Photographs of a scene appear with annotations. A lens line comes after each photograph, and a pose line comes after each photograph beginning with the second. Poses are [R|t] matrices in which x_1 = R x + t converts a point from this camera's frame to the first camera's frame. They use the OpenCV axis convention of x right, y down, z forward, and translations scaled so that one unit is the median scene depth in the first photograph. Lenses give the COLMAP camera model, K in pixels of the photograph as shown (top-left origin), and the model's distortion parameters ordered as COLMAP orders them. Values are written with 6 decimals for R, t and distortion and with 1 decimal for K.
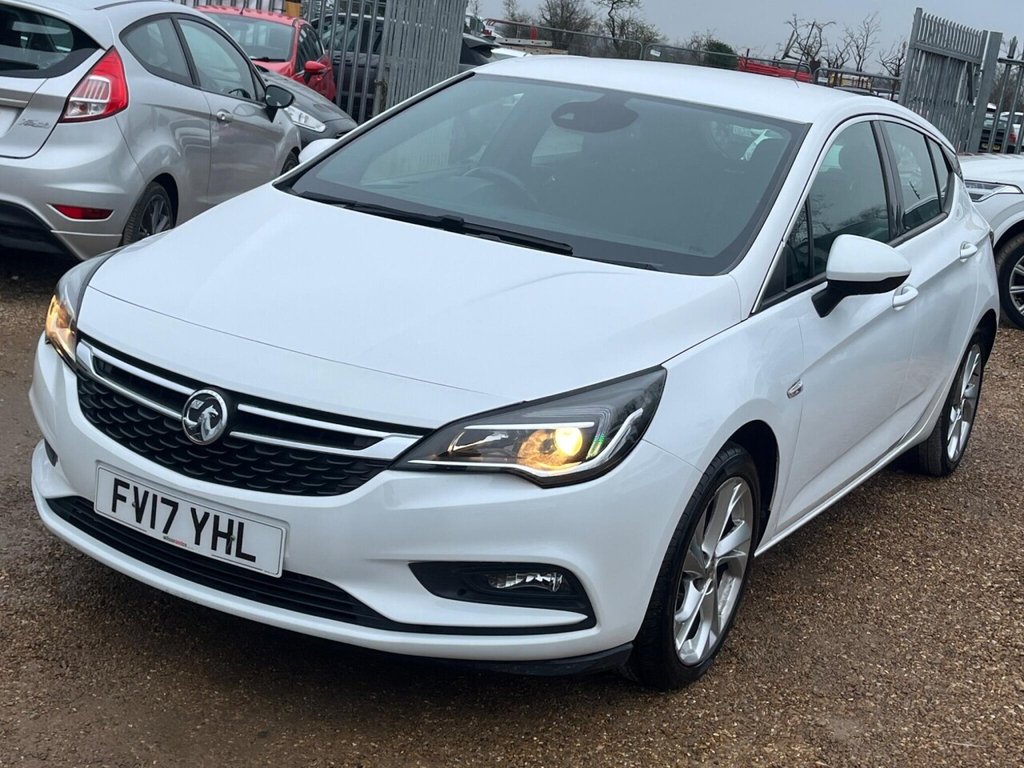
lens RADIAL K [[1304.6, 0, 495.3], [0, 1304.6, 384.3], [0, 0, 1]] dist [0.137611, -0.342779]
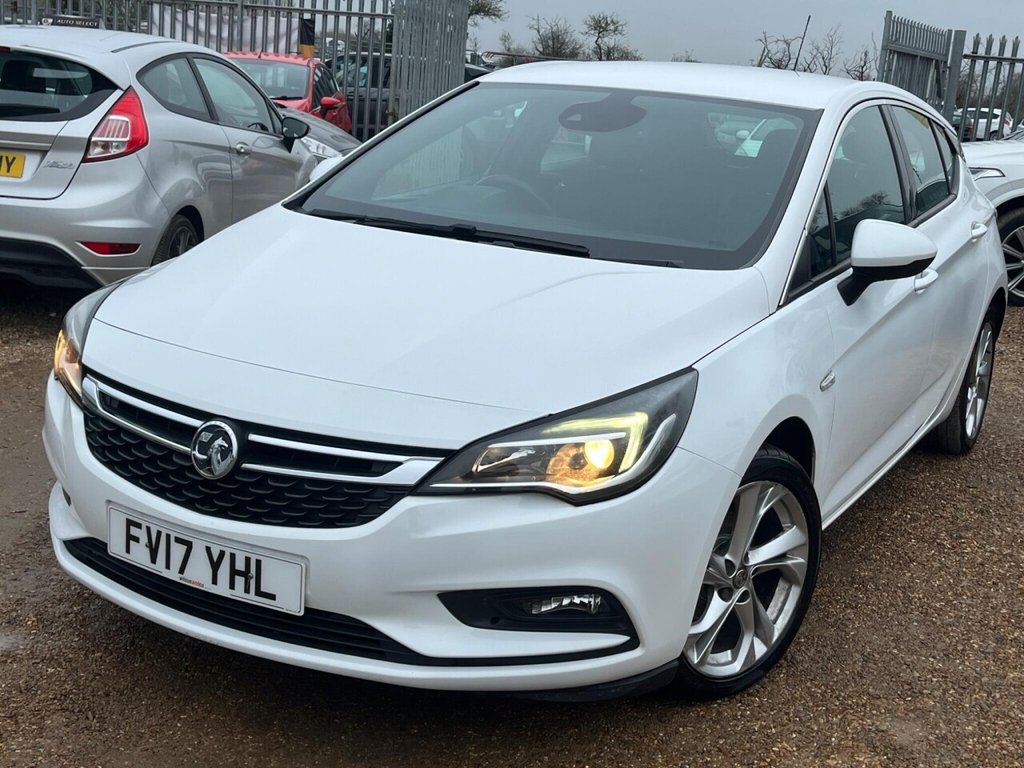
lens RADIAL K [[1182.8, 0, 488.7], [0, 1182.8, 394.1], [0, 0, 1]] dist [0.108046, -0.190035]
pose [[0.998105, -0.057931, -0.020761, -0.002825], [0.058100, 0.998281, 0.007659, -0.008586], [0.020282, -0.008851, 0.999755, 0.121178]]
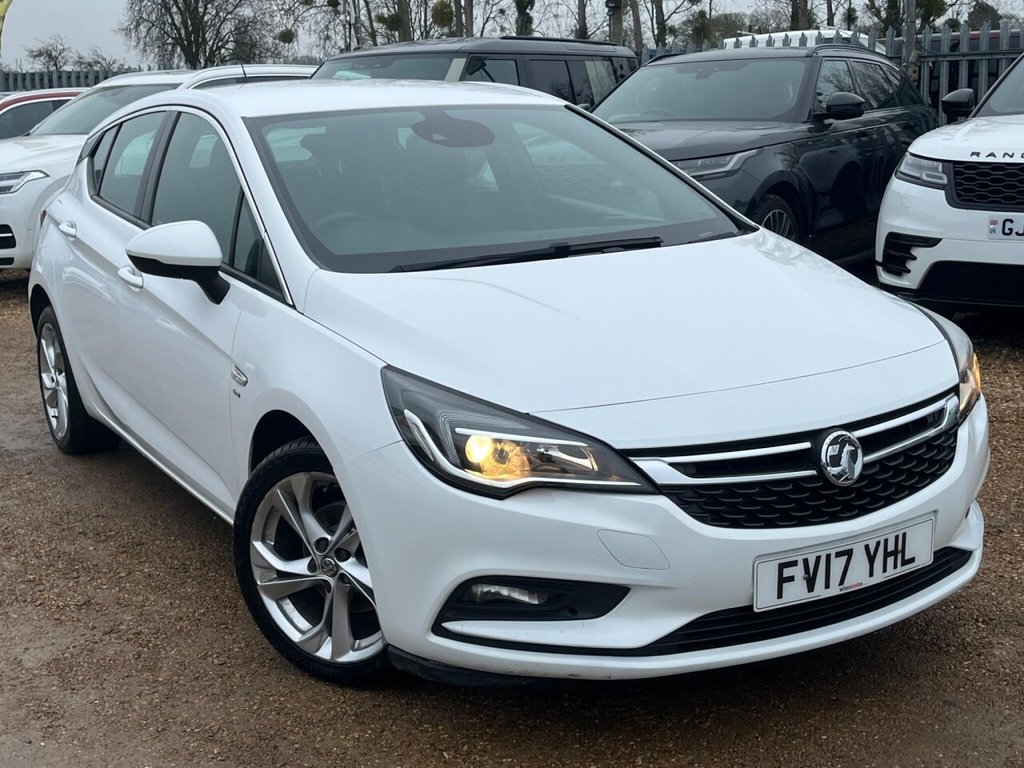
lens RADIAL K [[1219.8, 0, 392.2], [0, 1219.8, 380.6], [0, 0, 1]] dist [0.084474, -0.063469]
pose [[0.561701, -0.332818, 0.757446, -0.925187], [0.316179, 0.932379, 0.175213, -0.254135], [-0.764541, 0.141071, 0.628948, 0.550786]]
